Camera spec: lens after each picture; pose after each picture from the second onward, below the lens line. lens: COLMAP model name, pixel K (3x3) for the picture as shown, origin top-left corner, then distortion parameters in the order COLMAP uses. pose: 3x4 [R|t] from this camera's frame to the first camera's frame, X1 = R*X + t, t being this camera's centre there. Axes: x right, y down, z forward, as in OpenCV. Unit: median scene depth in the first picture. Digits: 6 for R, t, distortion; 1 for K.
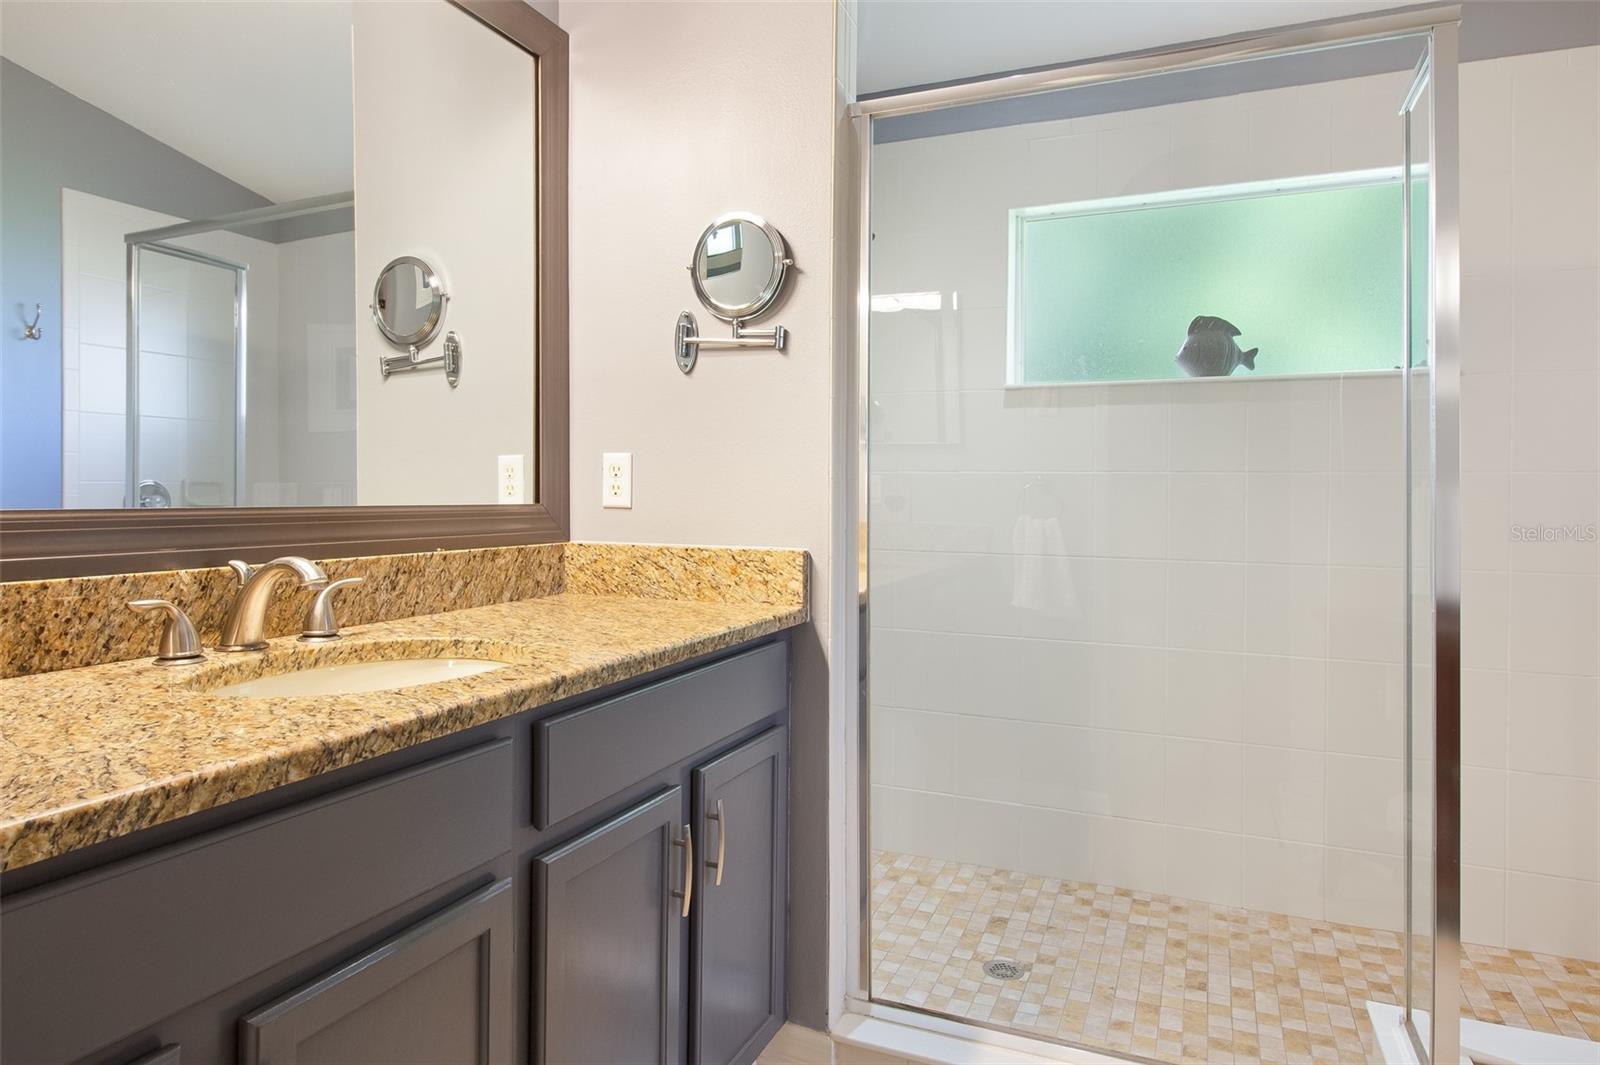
lens RADIAL K [[951.7, 0, 799.5], [0, 951.7, 502.4], [0, 0, 1]] dist [0.018451, -0.019647]
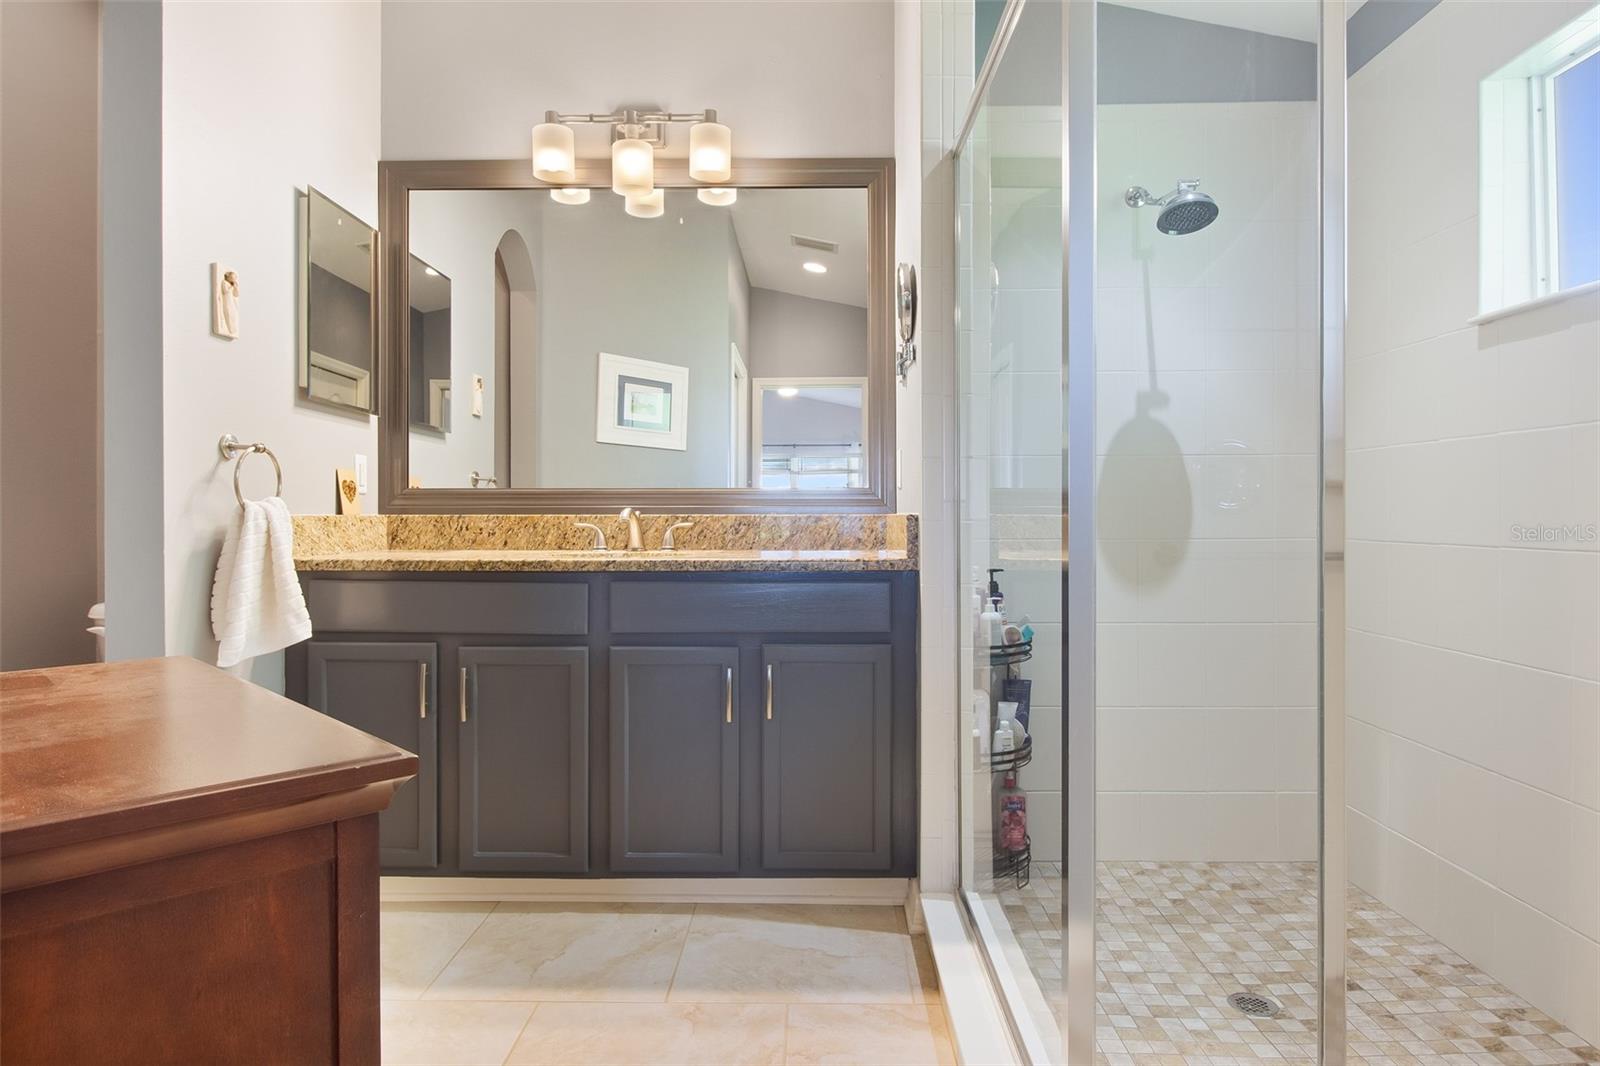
lens RADIAL K [[942.4, 0, 806.8], [0, 942.4, 515.9], [0, 0, 1]] dist [0.008608, -0.013088]
pose [[0.379809, -0.007634, -0.925034, 1.046165], [-0.003090, 0.999950, -0.009521, 0.059525], [0.925060, 0.006475, 0.379766, 0.348035]]
